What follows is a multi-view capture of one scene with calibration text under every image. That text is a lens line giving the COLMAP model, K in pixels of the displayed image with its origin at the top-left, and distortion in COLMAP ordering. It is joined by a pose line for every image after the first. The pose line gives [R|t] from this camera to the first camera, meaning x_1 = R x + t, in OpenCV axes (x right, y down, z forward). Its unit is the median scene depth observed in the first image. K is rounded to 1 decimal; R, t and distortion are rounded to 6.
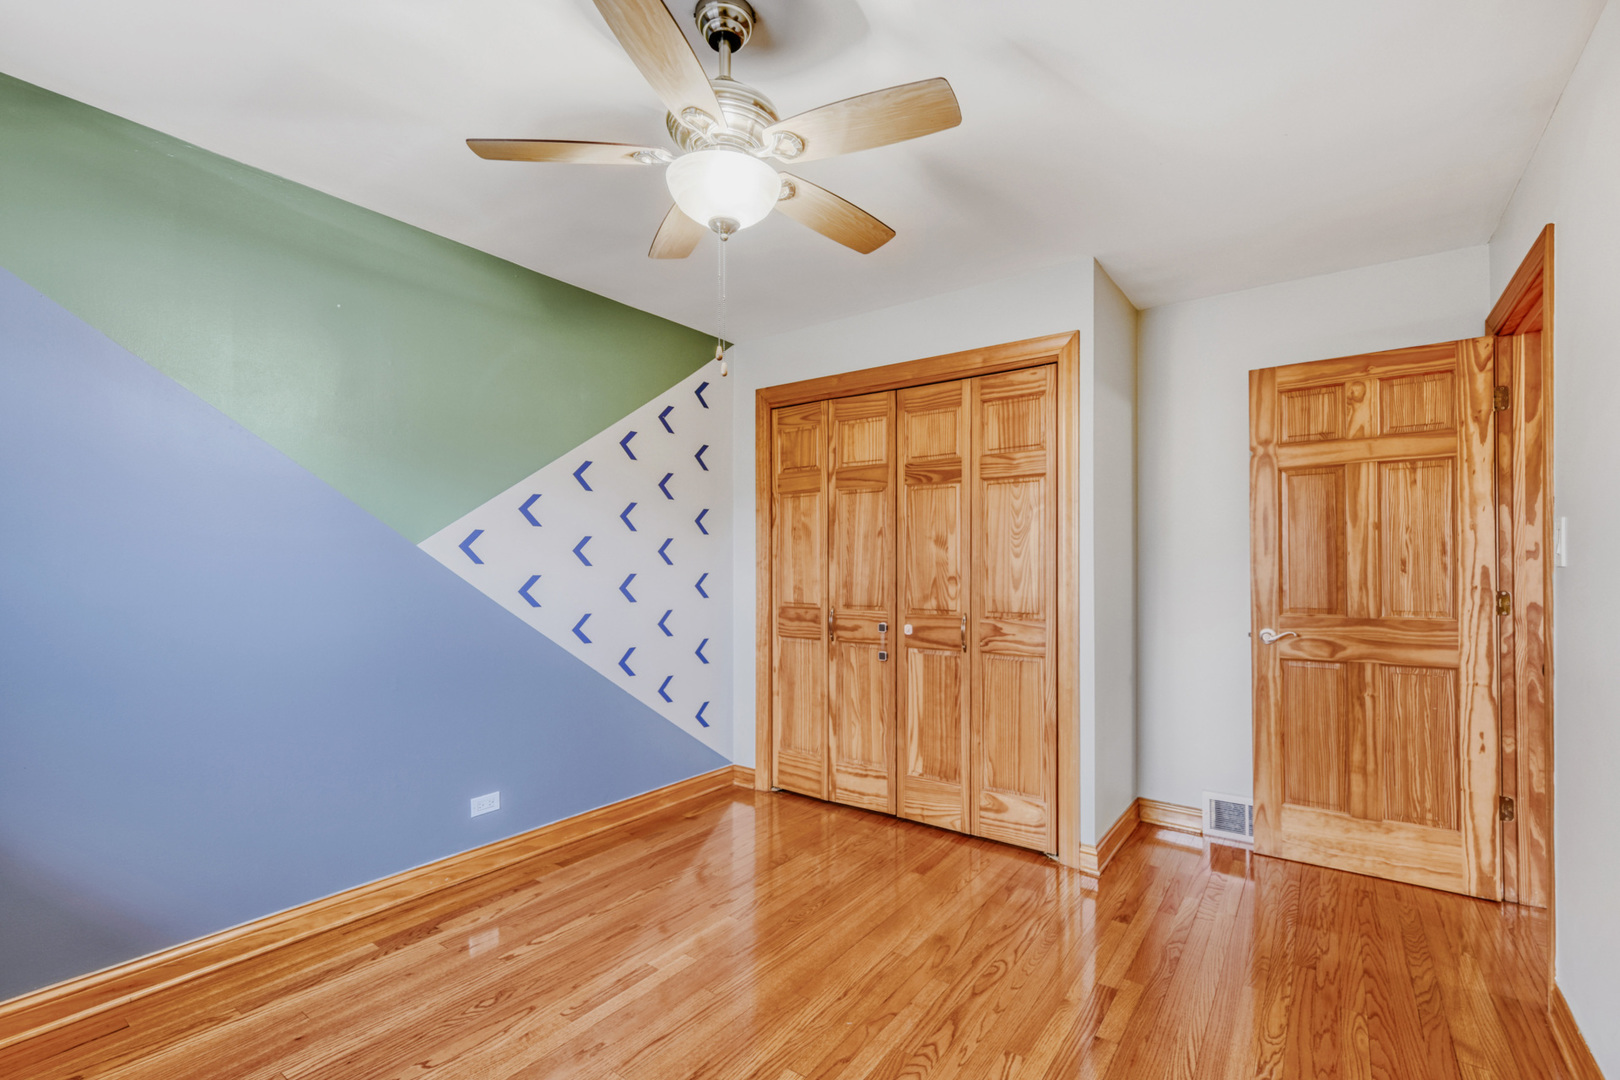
lens RADIAL K [[725.5, 0, 820.0], [0, 725.5, 552.9], [0, 0, 1]] dist [0.008391, -0.002264]
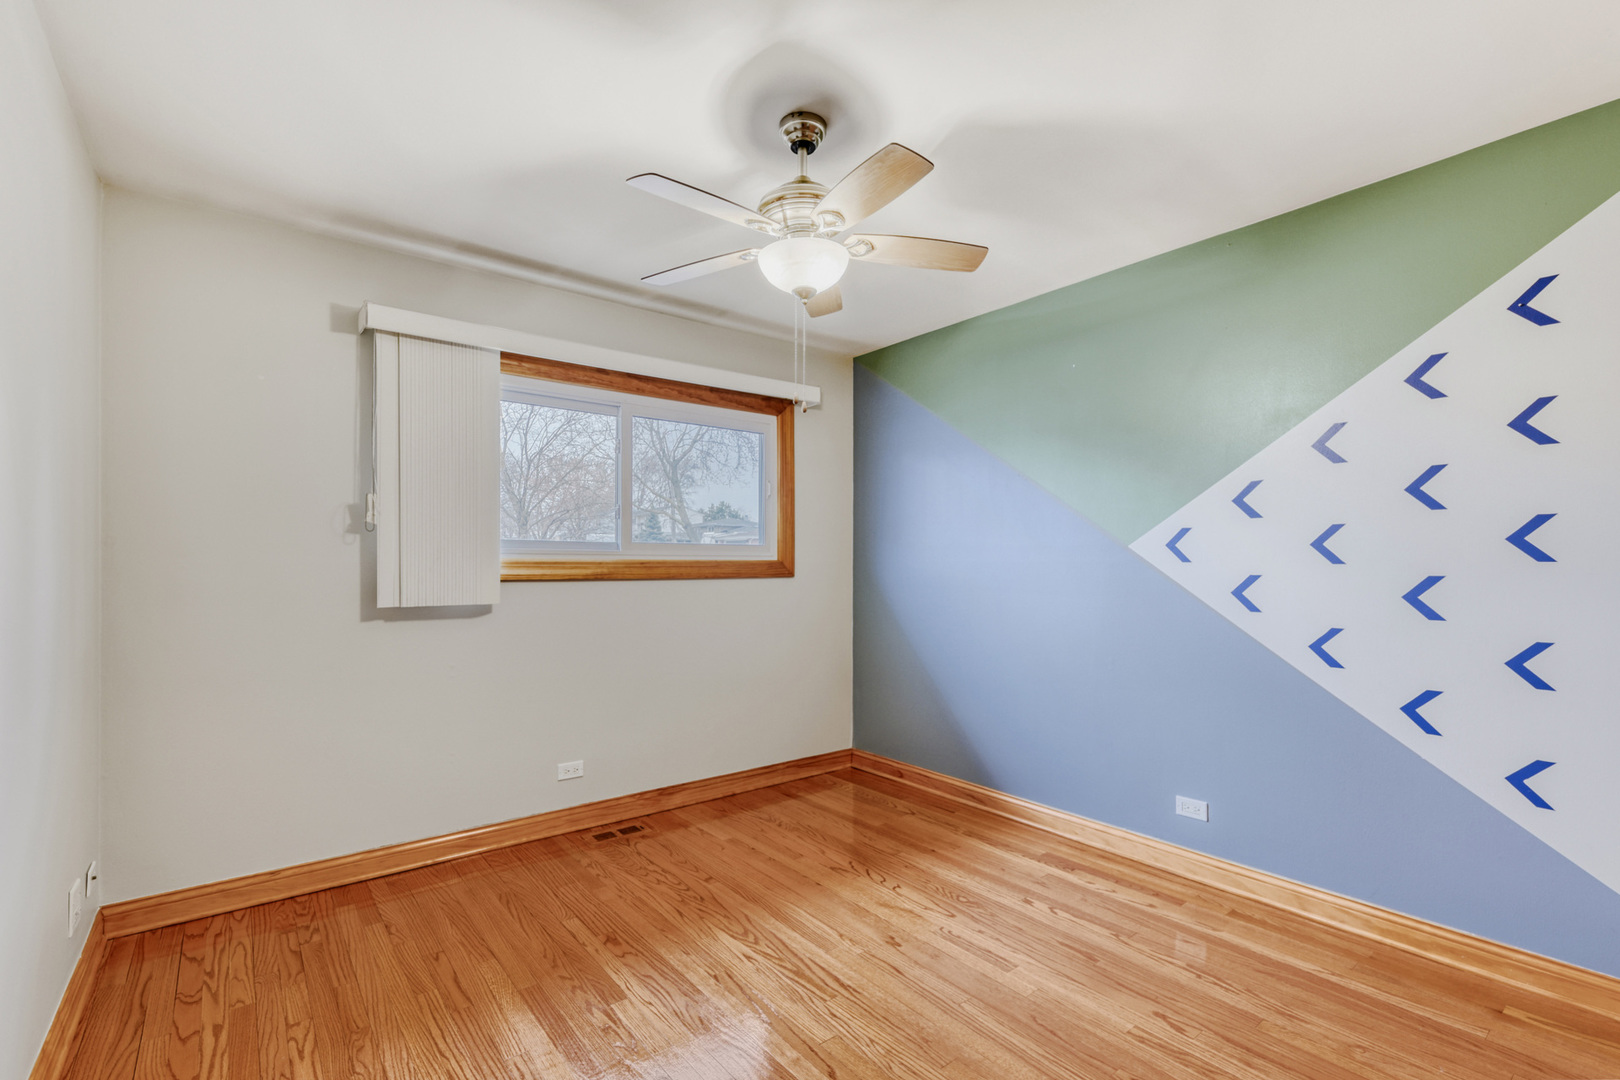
lens RADIAL K [[725.5, 0, 818.4], [0, 725.5, 544.1], [0, 0, 1]] dist [0.008391, -0.002264]
pose [[-0.278309, -0.022898, -0.960219, 0.630992], [0.023306, 0.999260, -0.030584, 0.009037], [0.960209, -0.030890, -0.277570, 0.806482]]
